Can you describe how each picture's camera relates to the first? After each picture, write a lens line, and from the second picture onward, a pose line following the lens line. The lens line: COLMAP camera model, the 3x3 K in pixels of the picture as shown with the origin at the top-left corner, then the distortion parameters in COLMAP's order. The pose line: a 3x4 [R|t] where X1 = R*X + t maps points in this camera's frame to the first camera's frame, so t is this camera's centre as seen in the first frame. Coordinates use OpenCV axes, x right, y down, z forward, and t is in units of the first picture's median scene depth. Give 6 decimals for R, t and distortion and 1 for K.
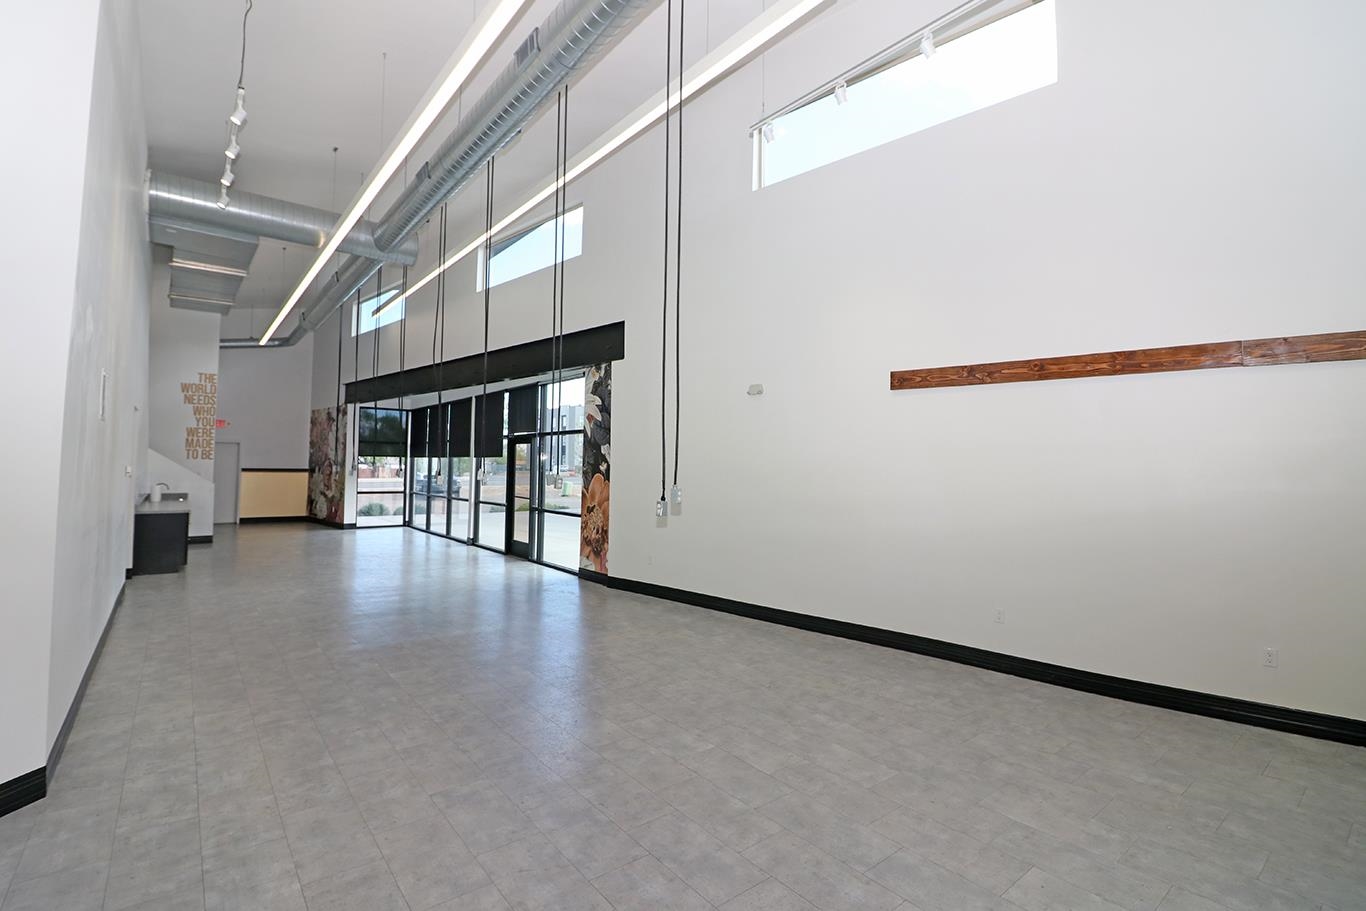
lens RADIAL K [[627.7, 0, 673.8], [0, 627.7, 441.6], [0, 0, 1]] dist [-0.009212, -0.005877]
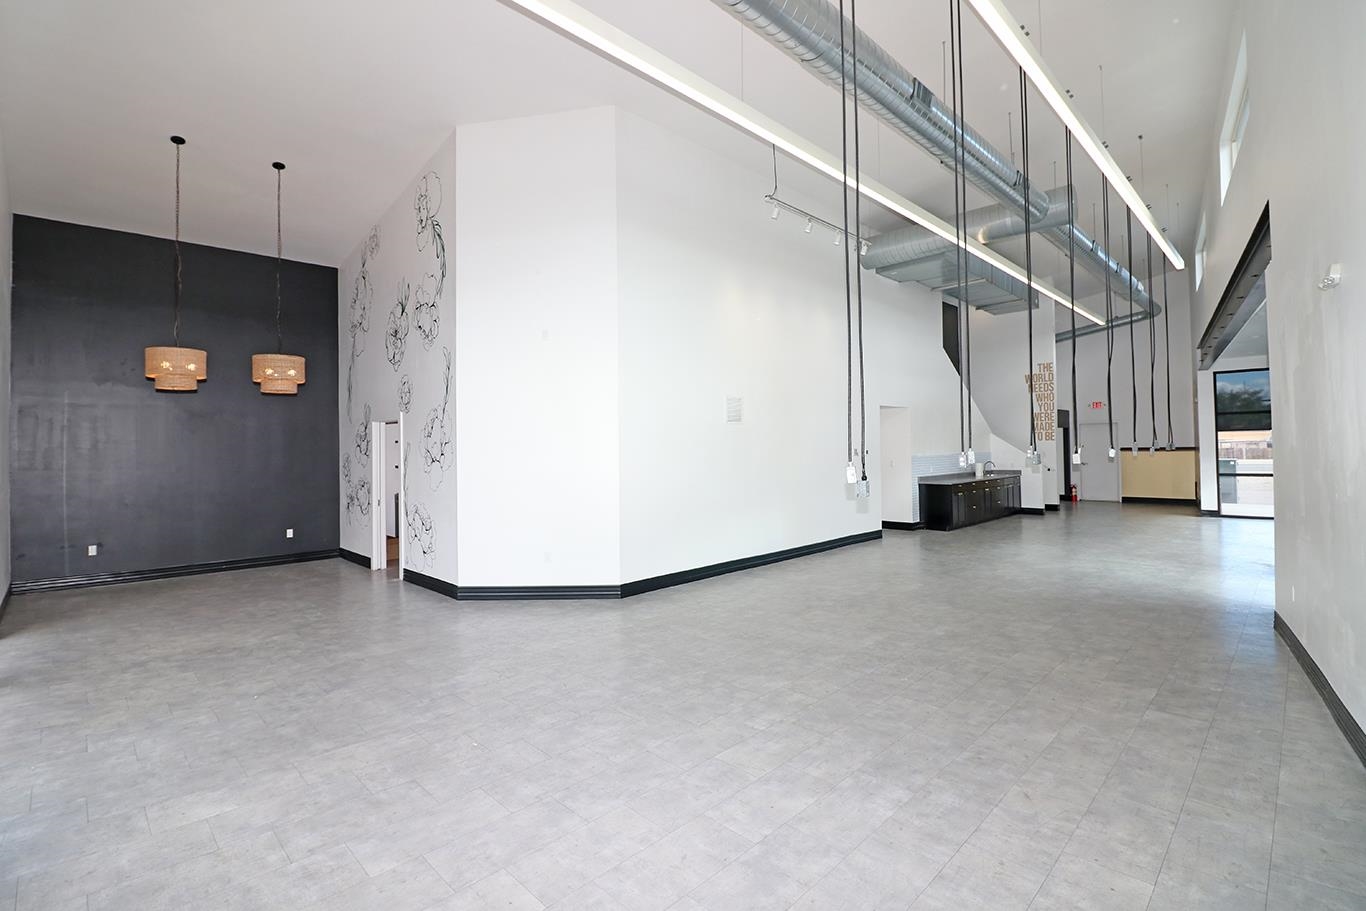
lens RADIAL K [[627.7, 0, 673.8], [0, 627.7, 452.3], [0, 0, 1]] dist [-0.009212, -0.005877]
pose [[0.105103, -0.009082, -0.994420, 0.654582], [0.058143, 0.998304, -0.002972, 0.032556], [0.992760, -0.057507, 0.105453, 0.502958]]
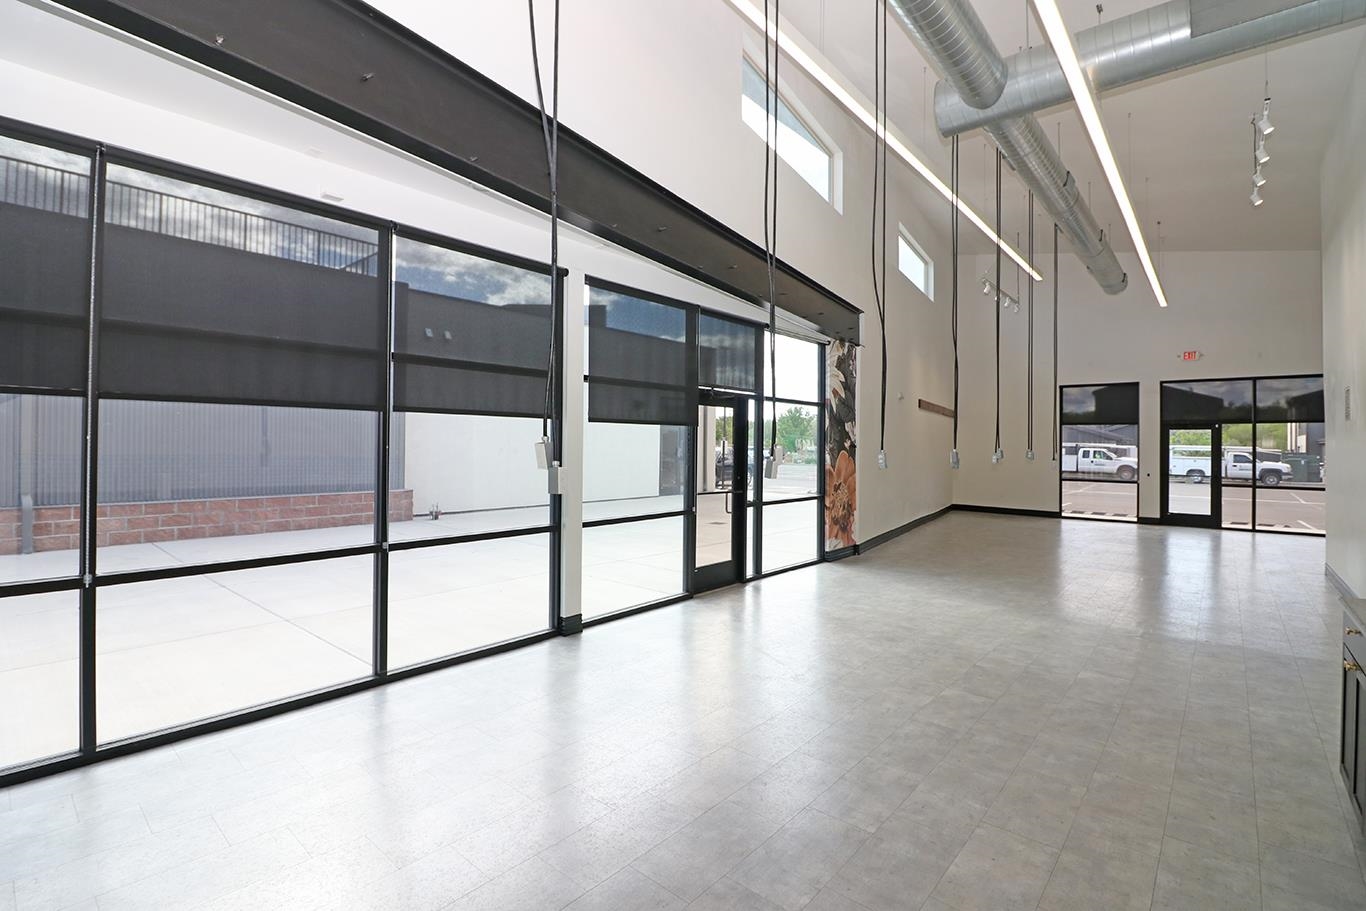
lens RADIAL K [[627.7, 0, 676.6], [0, 627.7, 438.2], [0, 0, 1]] dist [-0.009212, -0.005877]
pose [[-0.178172, -0.006165, 0.983980, -1.626210], [-0.053681, 0.998552, -0.003464, 0.075451], [-0.982534, -0.053439, -0.178245, 2.209721]]
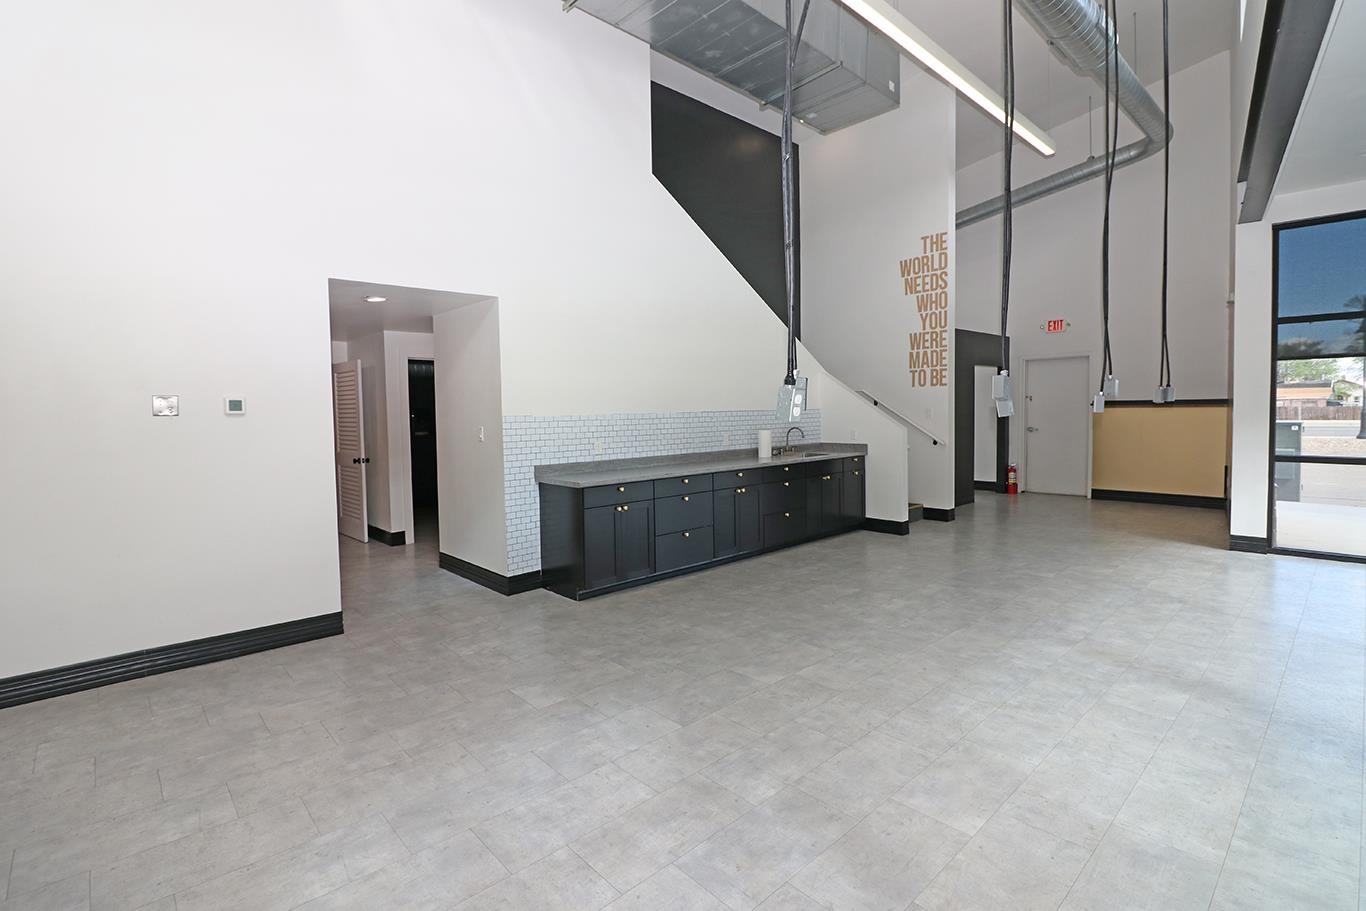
lens RADIAL K [[627.7, 0, 676.0], [0, 627.7, 446.4], [0, 0, 1]] dist [-0.009212, -0.005877]
pose [[0.063810, 0.048007, -0.996807, -0.424027], [0.056724, 0.997053, 0.051650, 0.092939], [0.996349, -0.059838, 0.060899, 1.654007]]
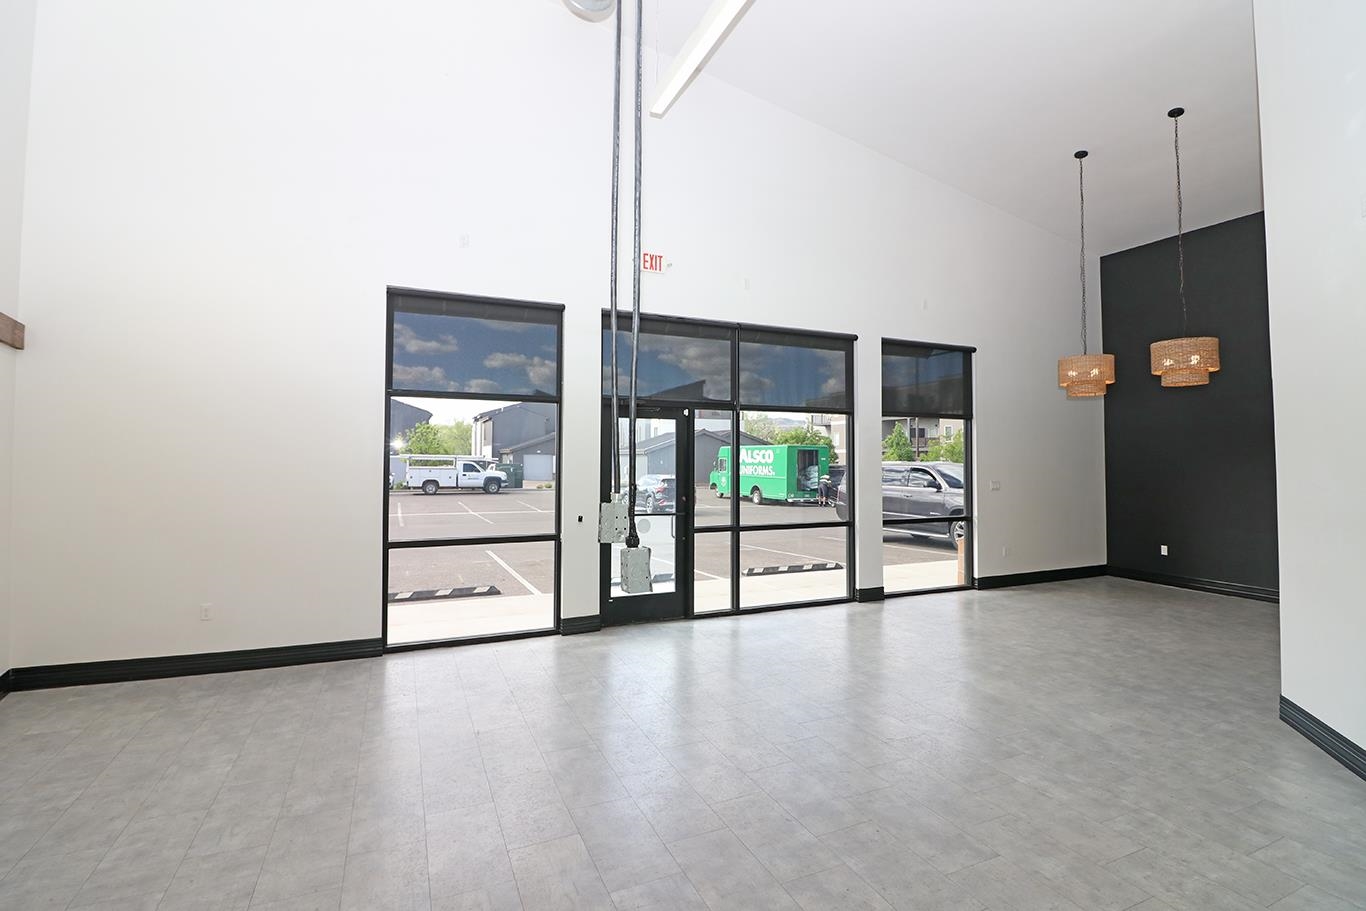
lens RADIAL K [[627.7, 0, 672.1], [0, 627.7, 453.4], [0, 0, 1]] dist [-0.009212, -0.005877]
pose [[-0.965524, -0.014194, 0.259926, -0.096204], [-0.027075, 0.998572, -0.046044, 0.046387], [-0.258902, -0.051494, -0.964530, 1.030439]]
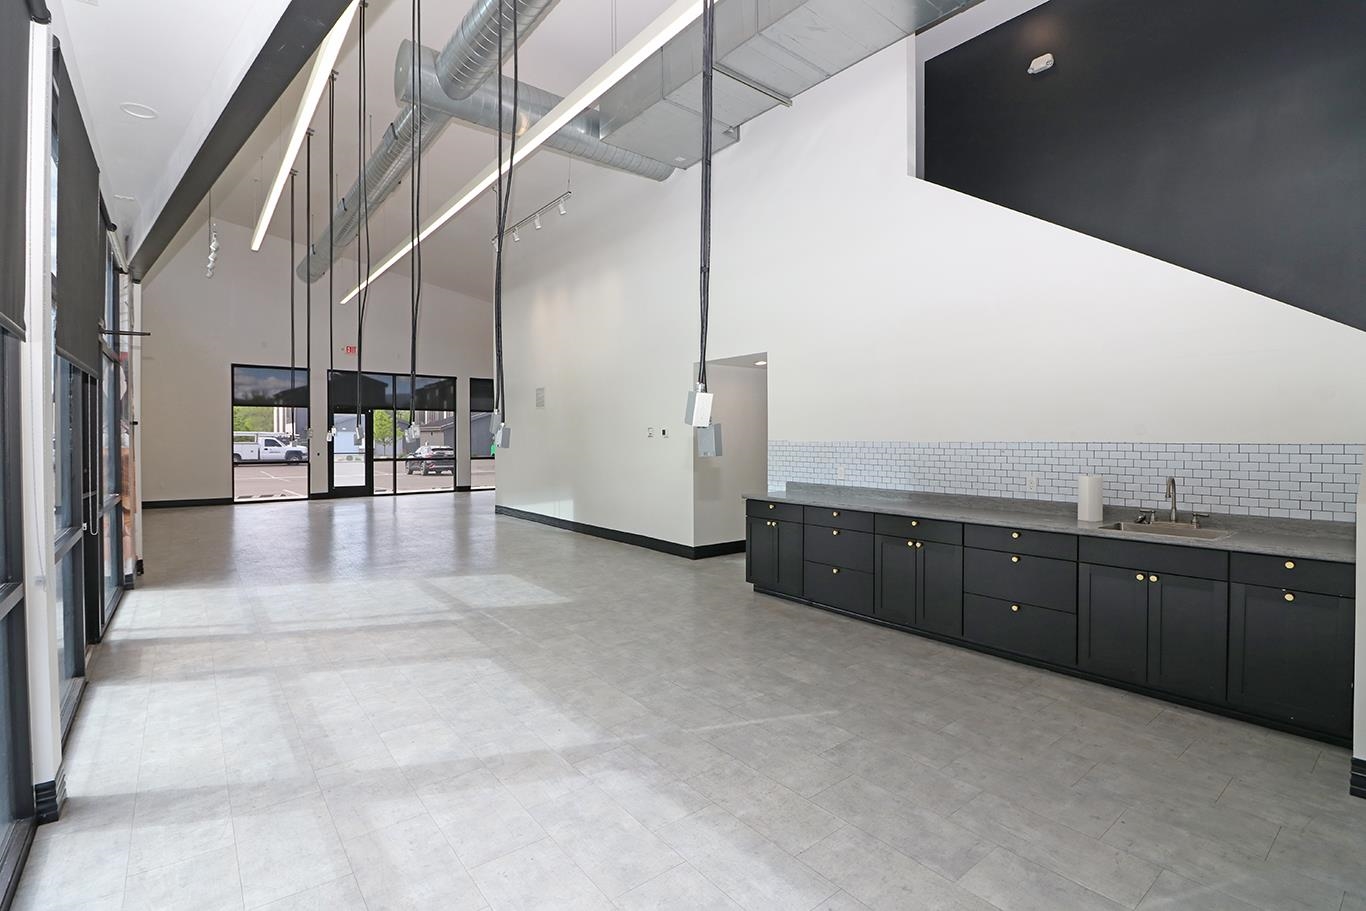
lens RADIAL K [[627.7, 0, 679.1], [0, 627.7, 450.8], [0, 0, 1]] dist [-0.009212, -0.005877]
pose [[-0.999893, -0.014455, -0.002306, -1.122992], [-0.014404, 0.999680, -0.020777, 0.126813], [0.002605, -0.020741, -0.999781, 2.590507]]
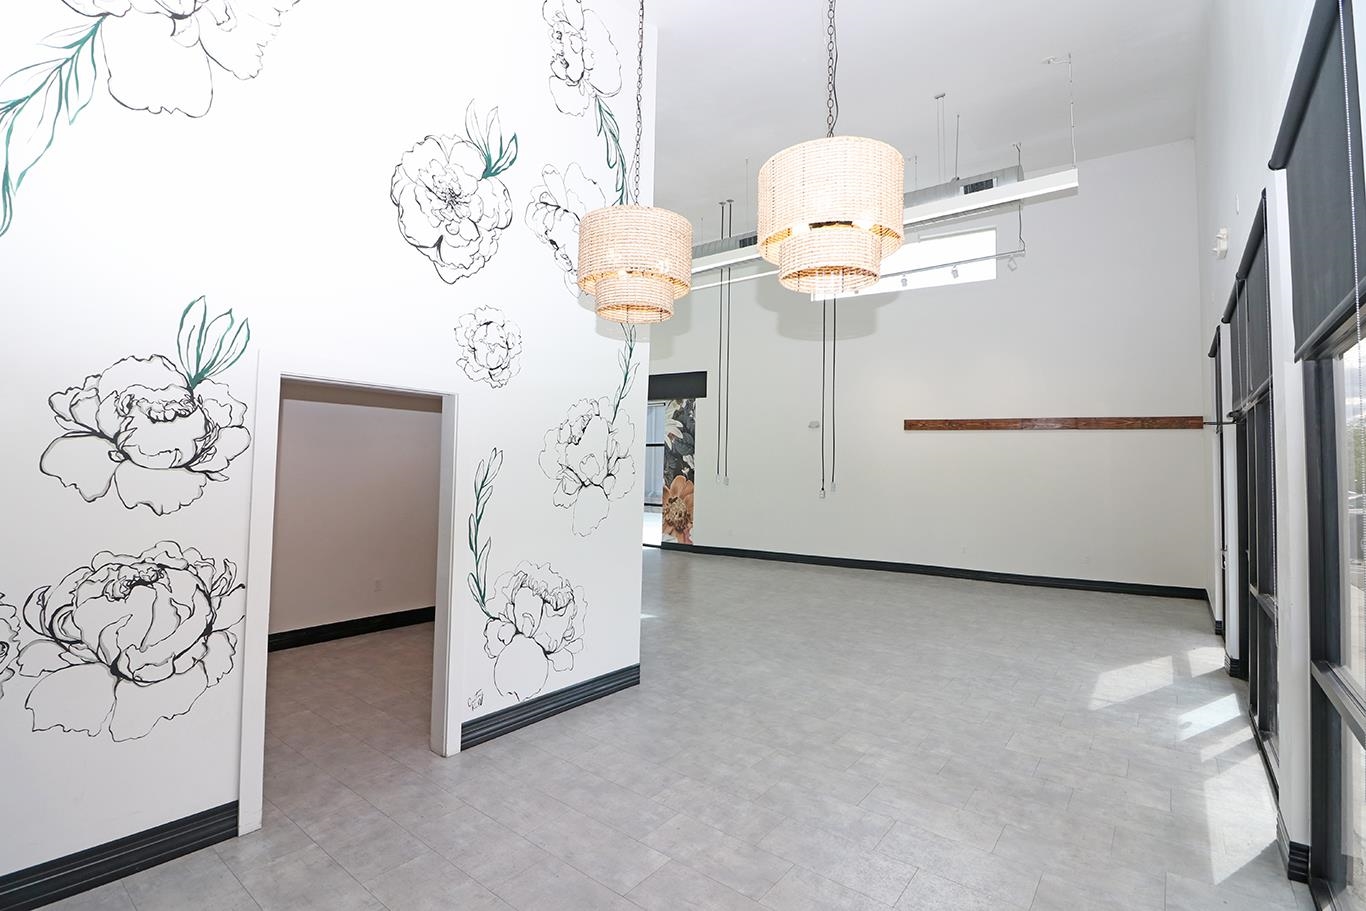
lens RADIAL K [[627.7, 0, 673.1], [0, 627.7, 441.6], [0, 0, 1]] dist [-0.009212, -0.005877]
pose [[0.973794, 0.017303, 0.226775, -0.710040], [-0.016935, 0.999850, -0.003569, -0.031855], [-0.226802, -0.000365, 0.973941, -0.605265]]
